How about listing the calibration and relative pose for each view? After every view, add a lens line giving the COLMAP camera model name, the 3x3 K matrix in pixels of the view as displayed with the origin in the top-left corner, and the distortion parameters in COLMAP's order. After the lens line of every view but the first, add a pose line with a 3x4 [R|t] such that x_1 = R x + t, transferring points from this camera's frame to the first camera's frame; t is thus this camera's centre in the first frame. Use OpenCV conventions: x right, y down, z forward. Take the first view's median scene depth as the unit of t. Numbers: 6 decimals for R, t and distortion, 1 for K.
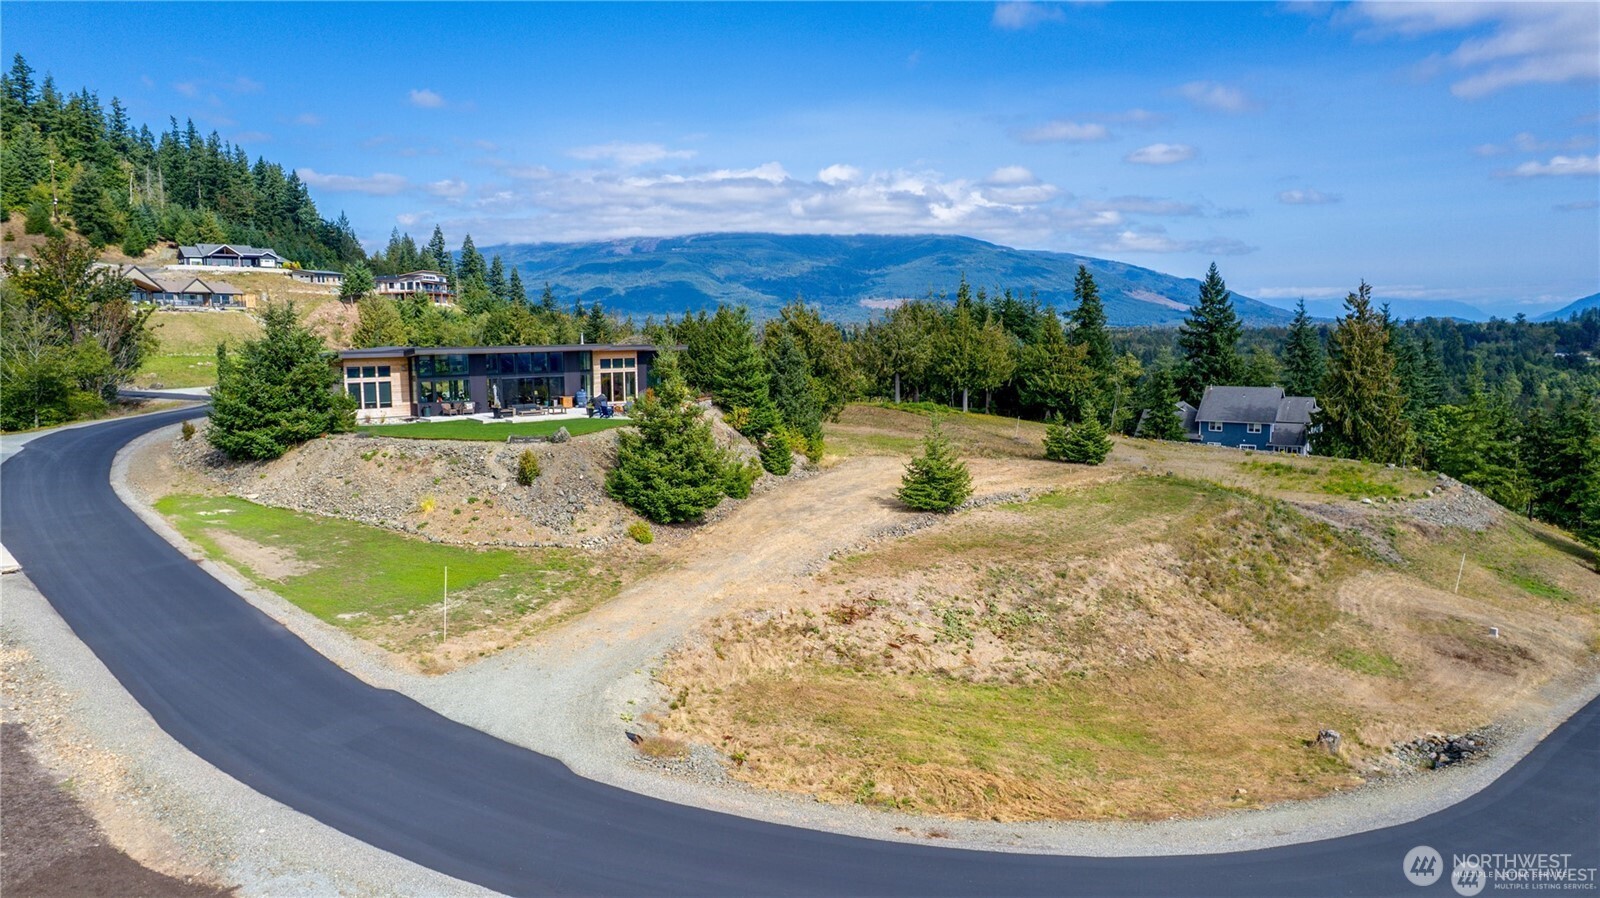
lens RADIAL K [[1024.8, 0, 801.0], [0, 1024.8, 446.5], [0, 0, 1]] dist [-0.067114, 0.056783]
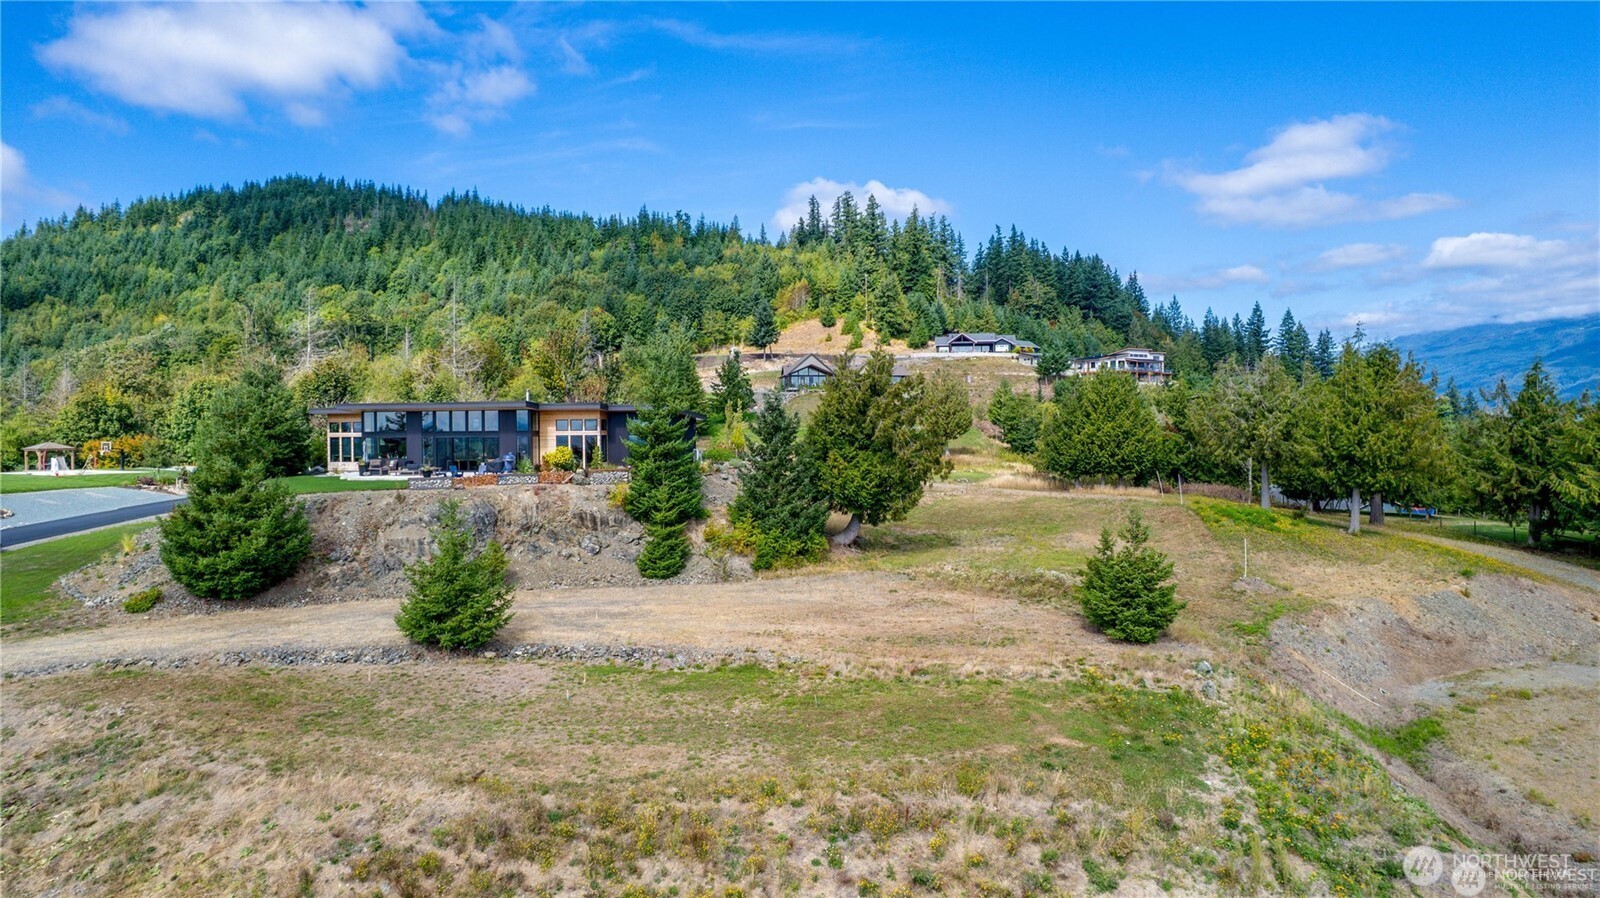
lens RADIAL K [[1024.8, 0, 798.7], [0, 1024.8, 428.7], [0, 0, 1]] dist [-0.067114, 0.056783]
pose [[0.622928, 0.007642, -0.782242, 0.848689], [-0.089916, 0.994024, -0.061892, -0.058389], [0.777095, 0.108890, 0.619892, 0.851894]]
